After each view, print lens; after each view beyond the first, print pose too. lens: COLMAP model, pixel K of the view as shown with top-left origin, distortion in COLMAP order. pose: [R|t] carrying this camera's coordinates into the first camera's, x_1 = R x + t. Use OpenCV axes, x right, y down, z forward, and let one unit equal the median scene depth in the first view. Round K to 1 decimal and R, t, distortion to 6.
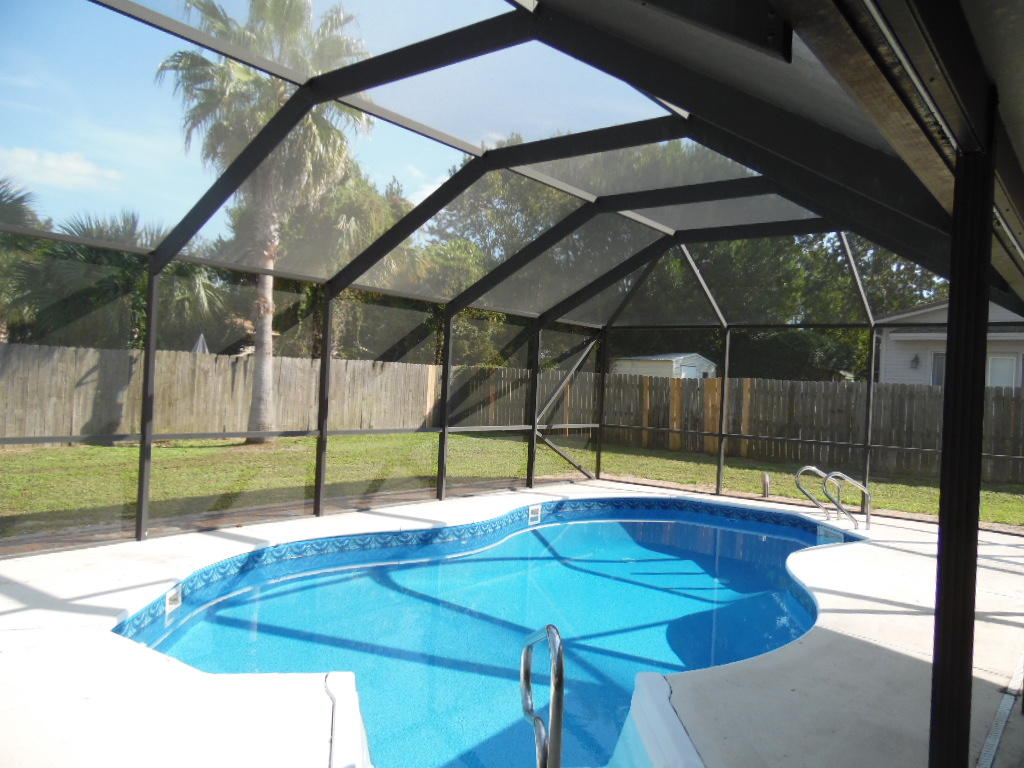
lens RADIAL K [[769.9, 0, 516.3], [0, 769.9, 381.9], [0, 0, 1]] dist [-0.031529, 0.073389]
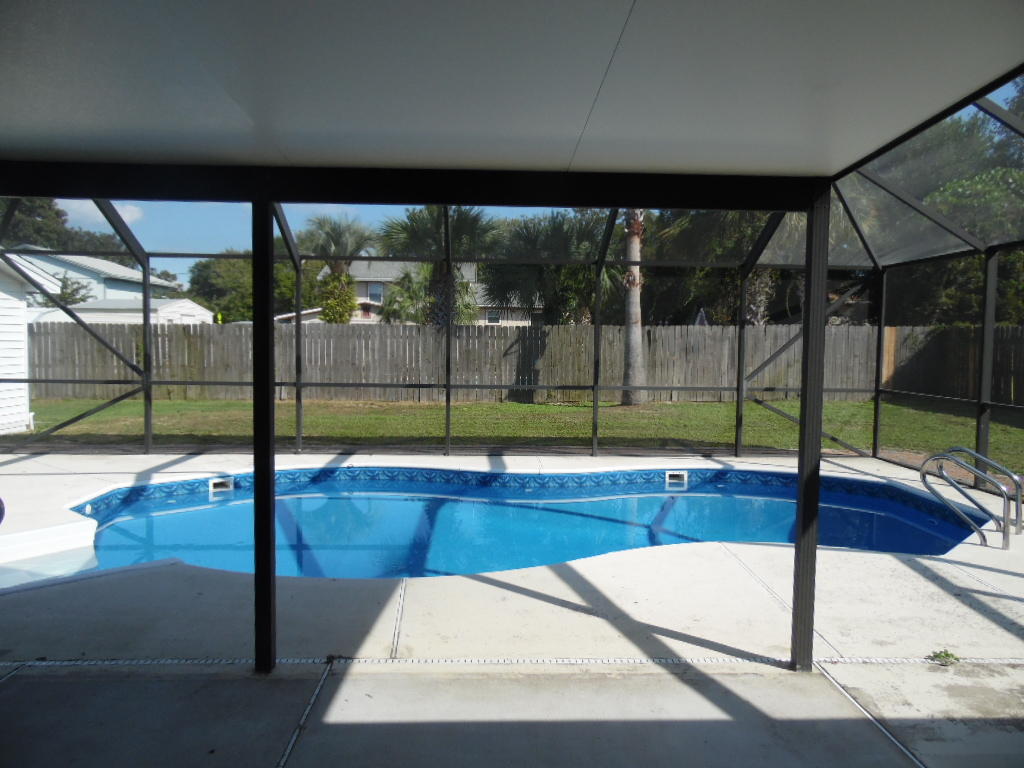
lens RADIAL K [[769.9, 0, 516.3], [0, 769.9, 381.9], [0, 0, 1]] dist [-0.031529, 0.073389]
pose [[0.647492, 0.006035, -0.762049, 0.551775], [0.017945, 0.999571, 0.023163, 0.025298], [0.761861, -0.028673, 0.647105, 0.227091]]
